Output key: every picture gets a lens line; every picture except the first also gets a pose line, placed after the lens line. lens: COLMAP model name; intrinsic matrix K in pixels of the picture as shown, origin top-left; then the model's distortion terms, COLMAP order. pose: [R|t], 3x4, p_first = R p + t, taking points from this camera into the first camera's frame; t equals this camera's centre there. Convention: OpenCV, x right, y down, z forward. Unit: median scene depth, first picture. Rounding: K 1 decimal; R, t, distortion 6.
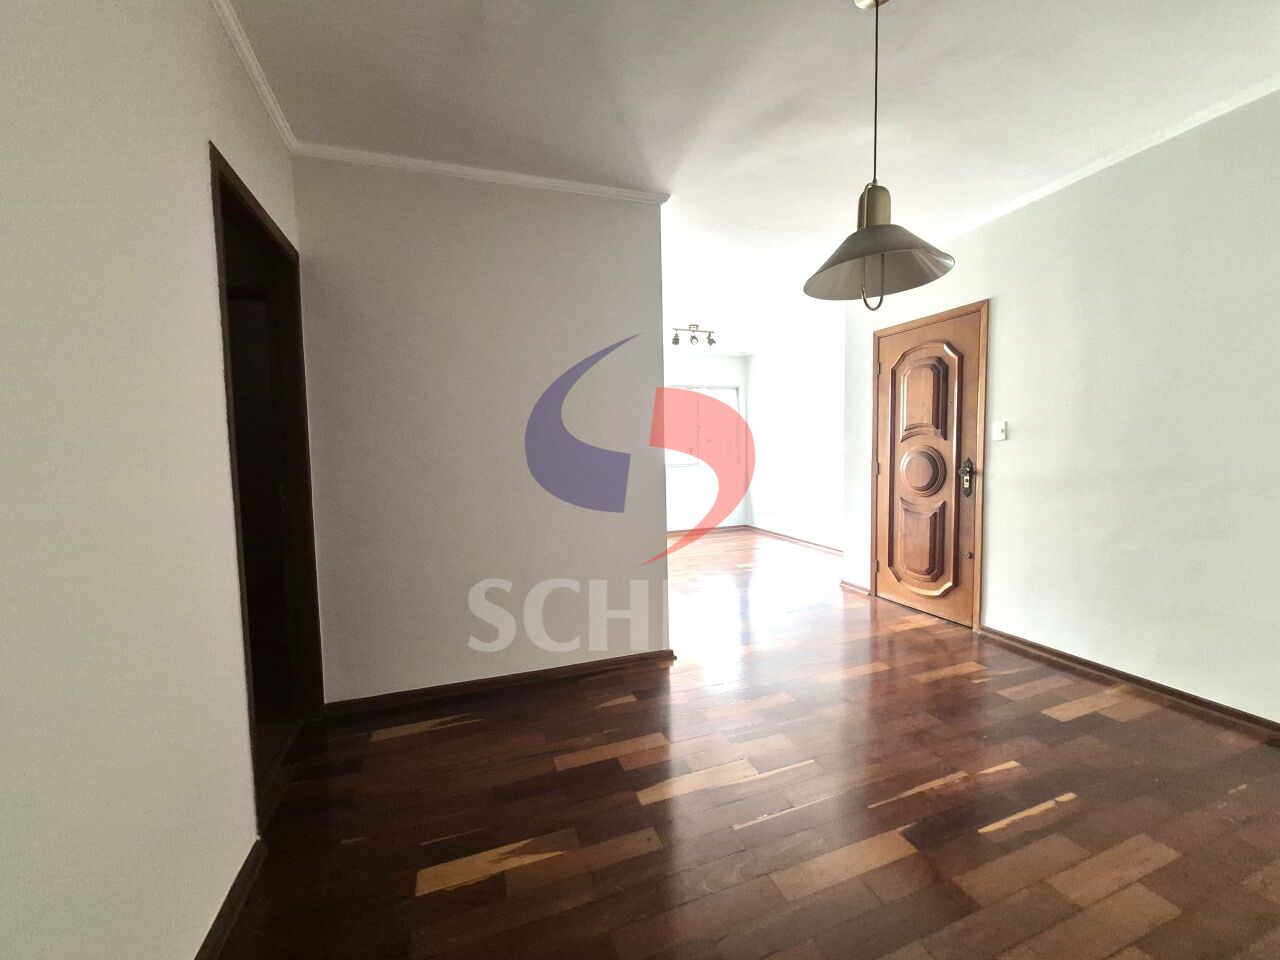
lens RADIAL K [[515.7, 0, 640.0], [0, 515.7, 480.0], [0, 0, 1]] dist [-0.000282, 0.000184]
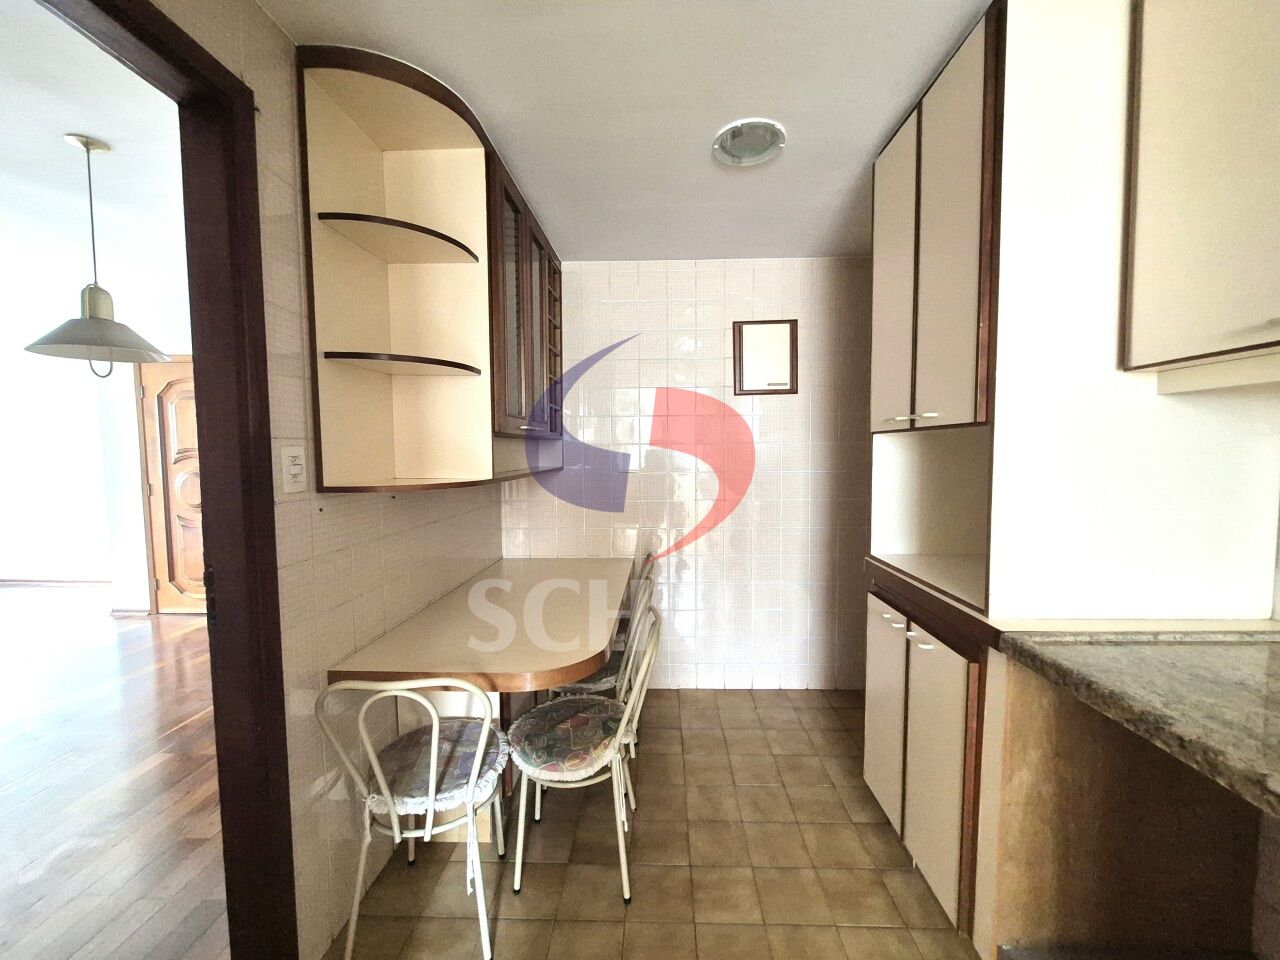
lens RADIAL K [[514.1, 0, 652.4], [0, 514.1, 485.6], [0, 0, 1]] dist [-0.000908, -0.000587]
pose [[0.384562, -0.042598, 0.922116, -0.103545], [0.065390, 0.997682, 0.018818, 0.016825], [-0.920780, 0.053061, 0.386456, -0.343119]]
